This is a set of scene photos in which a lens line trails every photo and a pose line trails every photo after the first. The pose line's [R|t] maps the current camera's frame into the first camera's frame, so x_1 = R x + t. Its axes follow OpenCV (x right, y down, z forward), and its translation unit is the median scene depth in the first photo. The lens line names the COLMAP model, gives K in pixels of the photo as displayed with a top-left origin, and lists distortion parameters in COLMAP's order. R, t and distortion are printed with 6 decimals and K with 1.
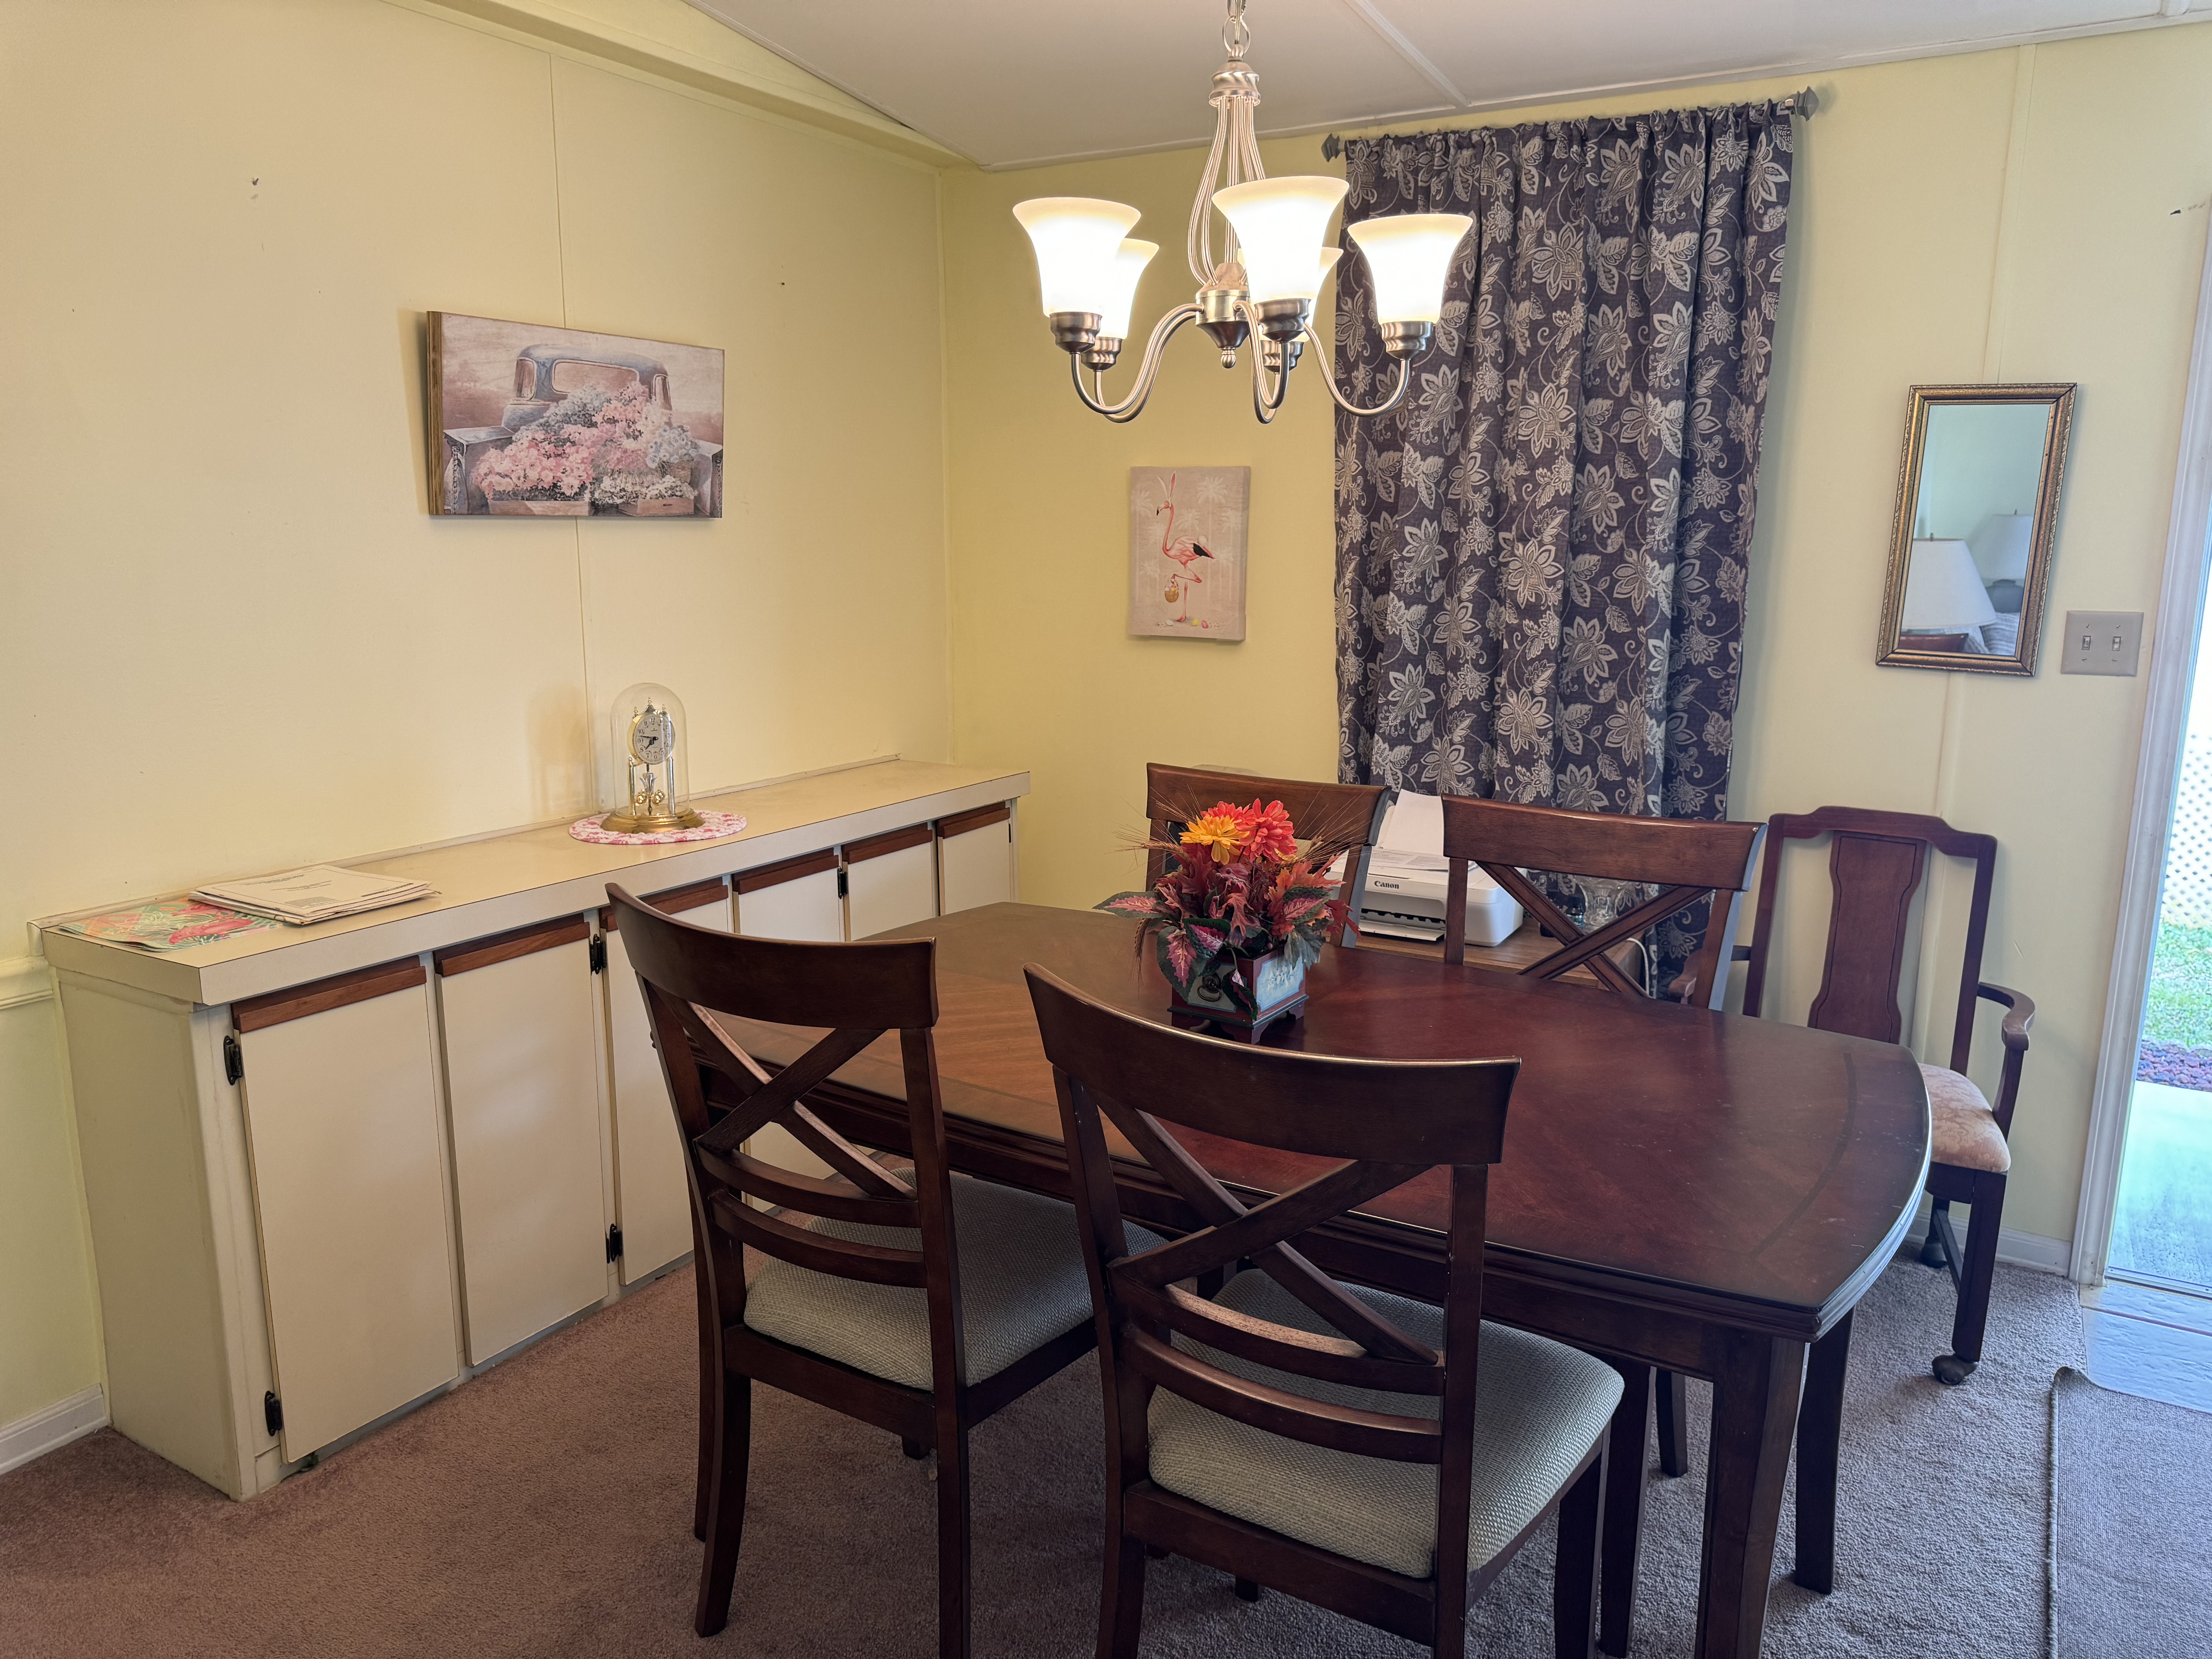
lens RADIAL K [[1560.6, 0, 1101.4], [0, 1560.6, 820.3], [0, 0, 1]] dist [0.005928, -0.004687]
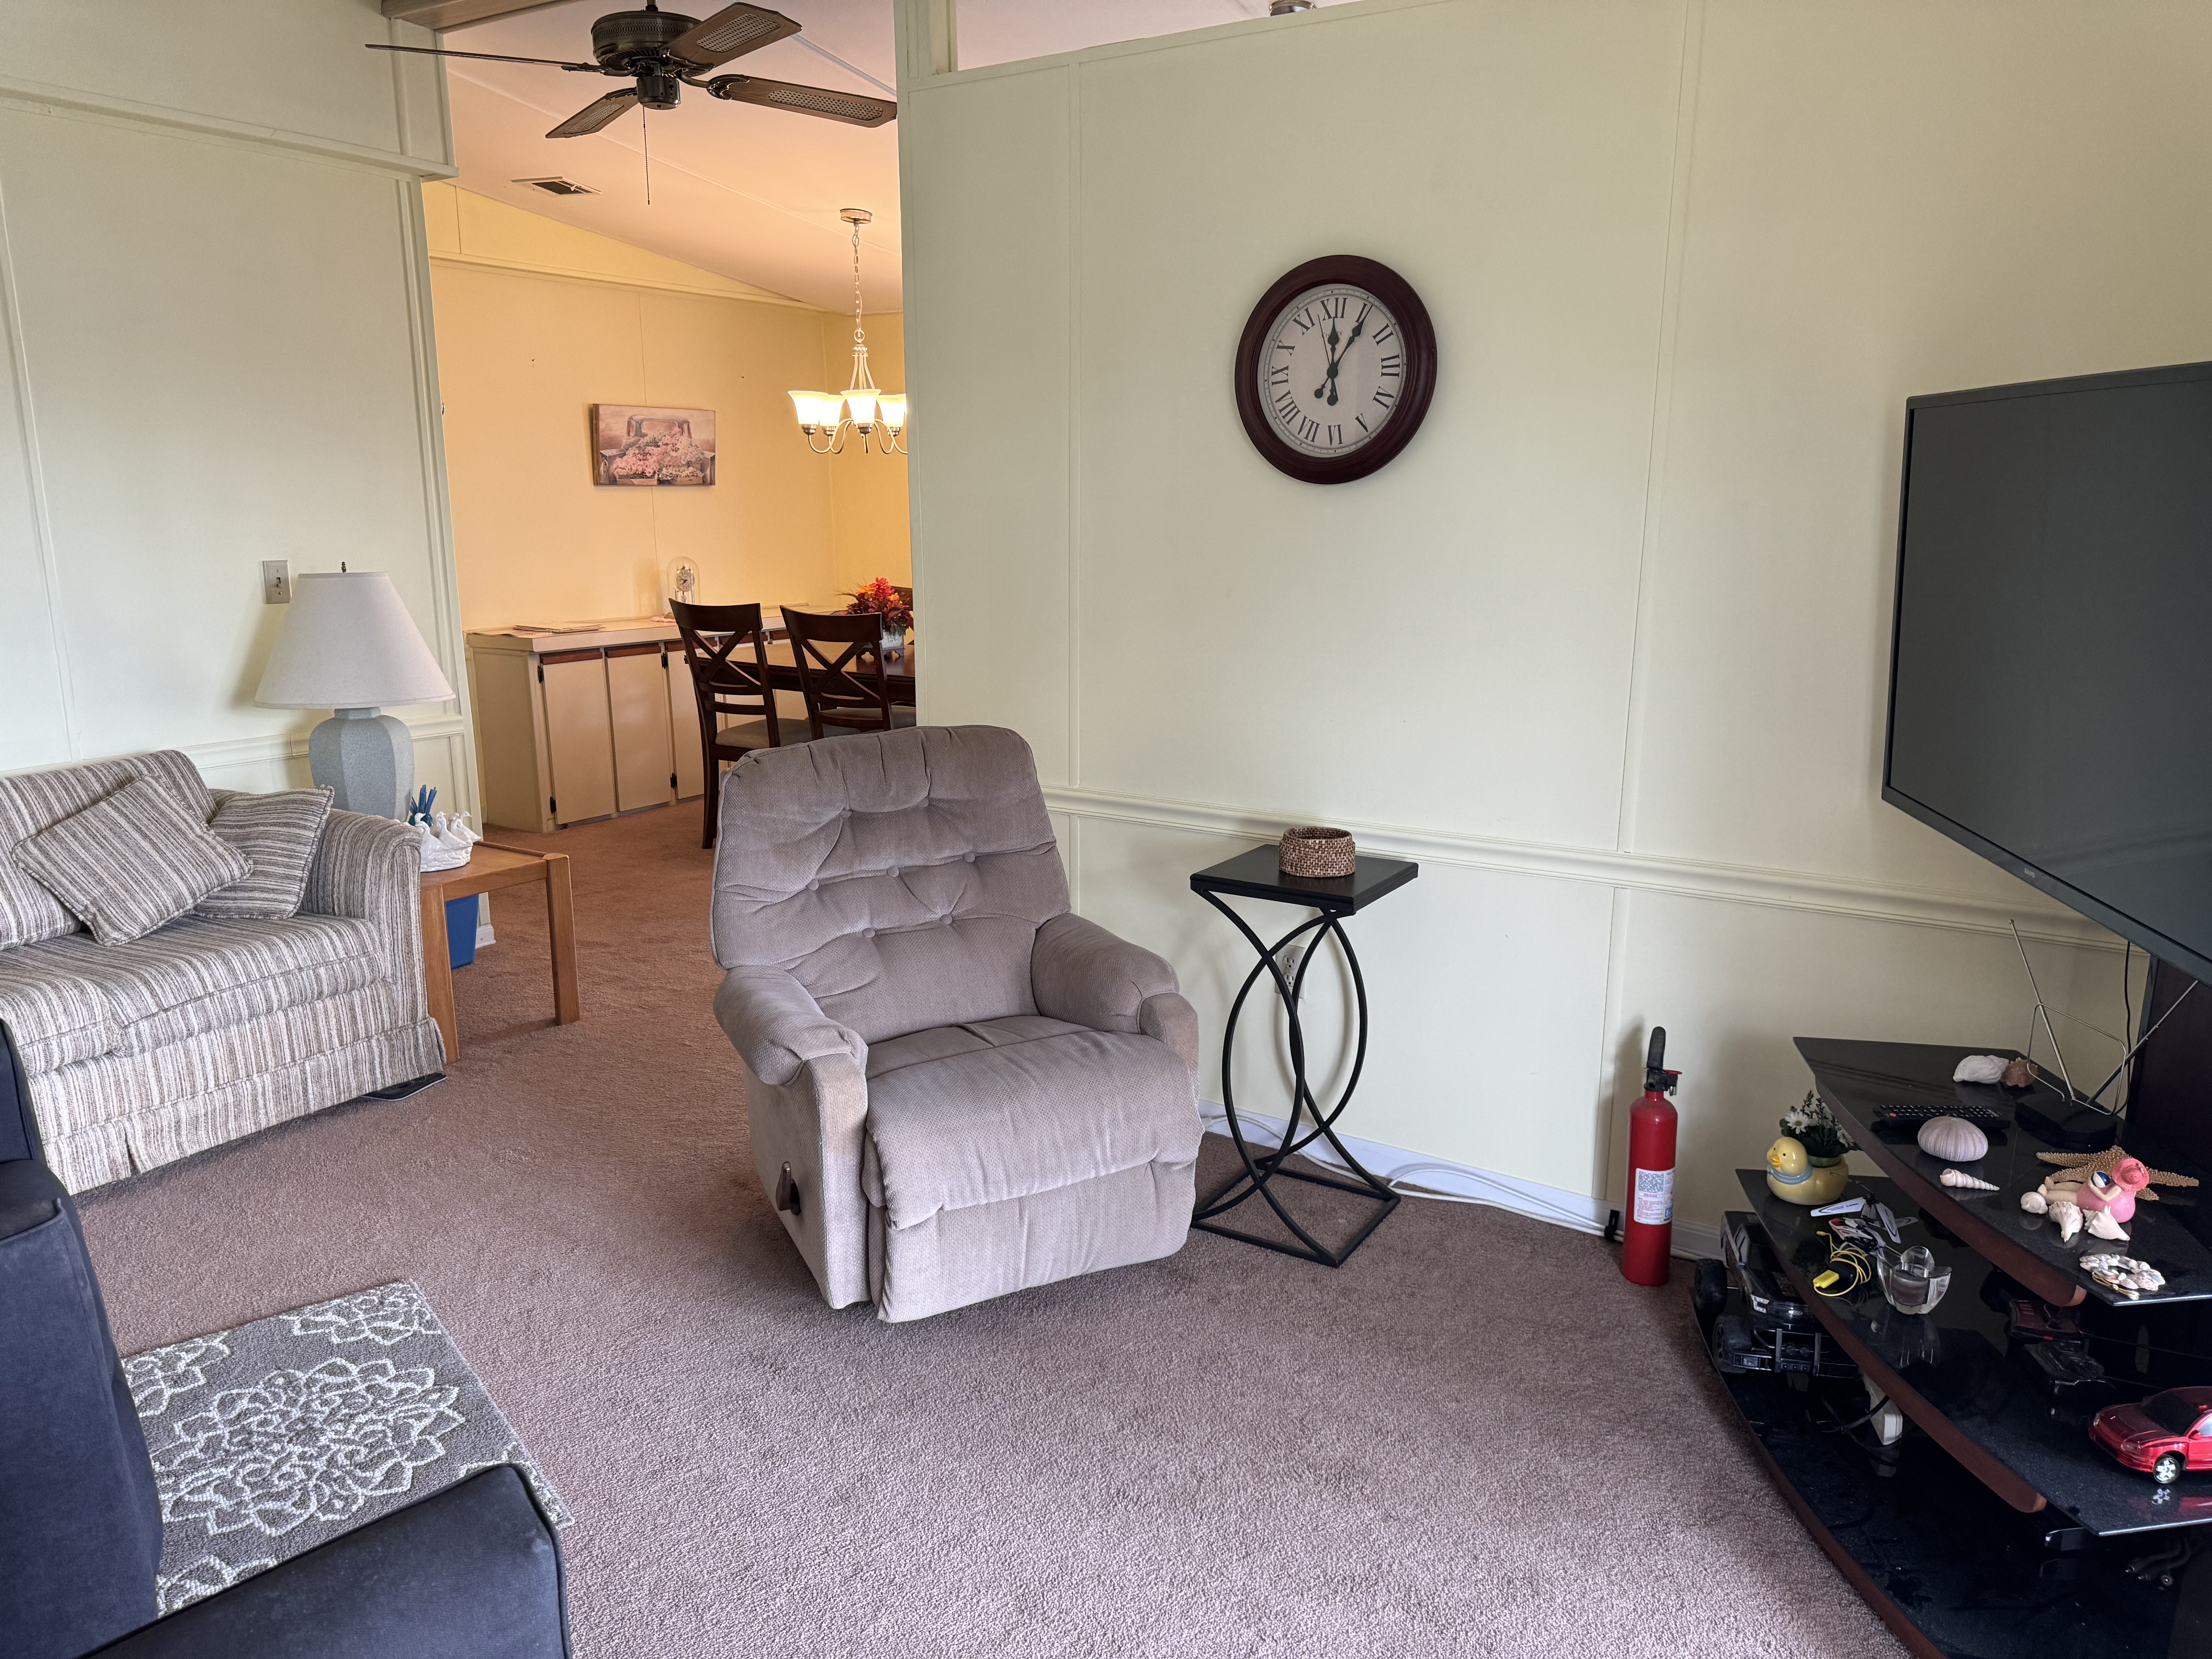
lens RADIAL K [[1560.6, 0, 1114.5], [0, 1560.6, 835.5], [0, 0, 1]] dist [0.005928, -0.004687]
pose [[0.999731, -0.004013, -0.022856, 0.442087], [0.004691, 0.999547, 0.029717, 0.285381], [0.022726, -0.029816, 0.999297, -1.448319]]
